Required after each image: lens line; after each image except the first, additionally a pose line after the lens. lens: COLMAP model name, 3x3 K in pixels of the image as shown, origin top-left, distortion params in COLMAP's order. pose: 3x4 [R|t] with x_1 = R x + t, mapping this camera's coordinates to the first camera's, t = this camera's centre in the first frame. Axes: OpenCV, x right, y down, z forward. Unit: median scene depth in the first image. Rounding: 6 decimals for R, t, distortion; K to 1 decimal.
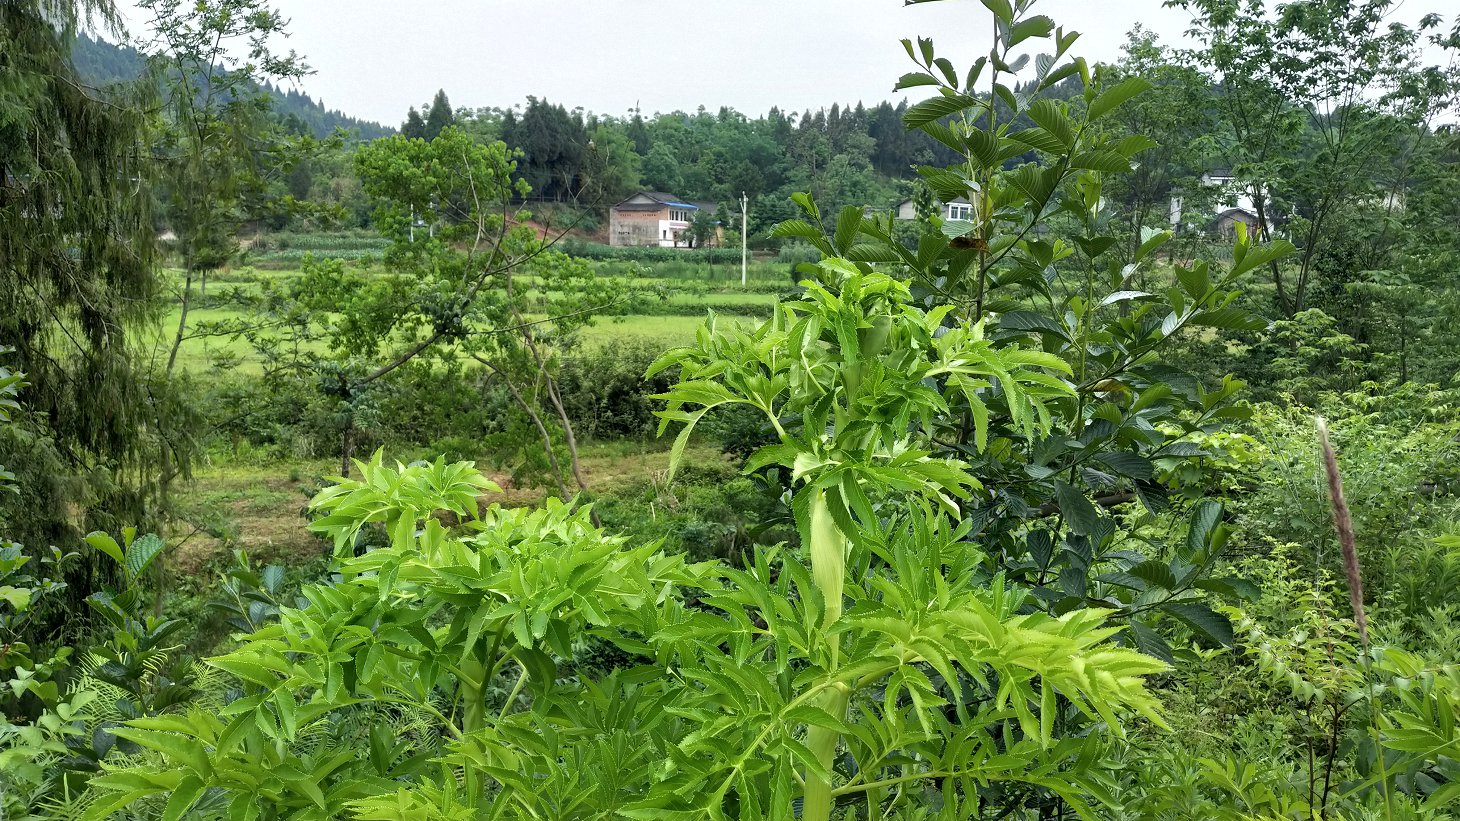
lens RADIAL K [[1056.2, 0, 730.0], [0, 1056.2, 410.5], [0, 0, 1]] dist [-0.000454, -0.004290]
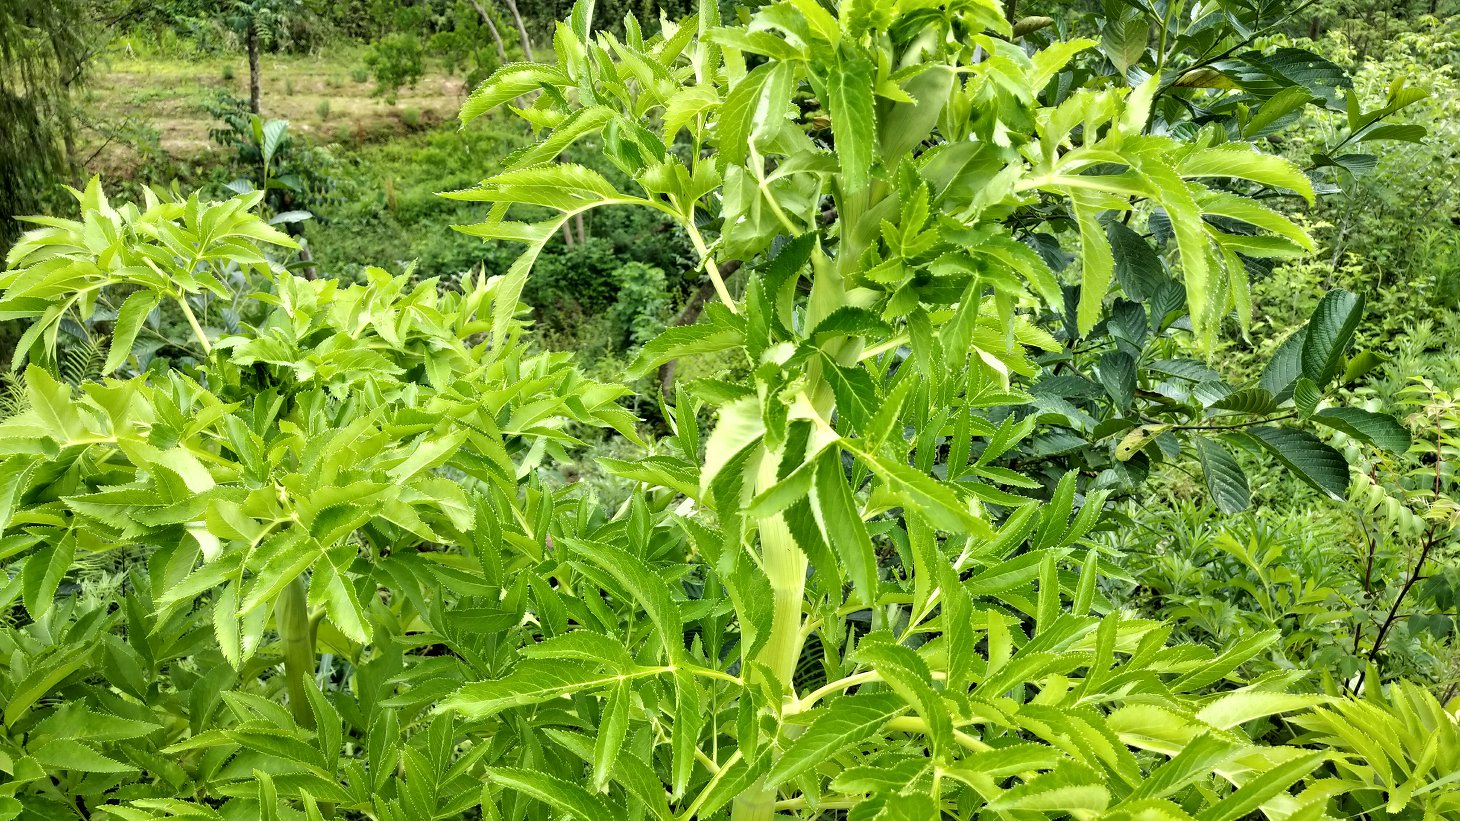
lens RADIAL K [[1056.2, 0, 730.0], [0, 1056.2, 410.5], [0, 0, 1]] dist [-0.000454, -0.004290]
pose [[0.999254, 0.022692, 0.031236, 0.031993], [-0.032348, 0.933737, 0.356496, -0.072672], [-0.021077, -0.357241, 0.933774, 0.356736]]
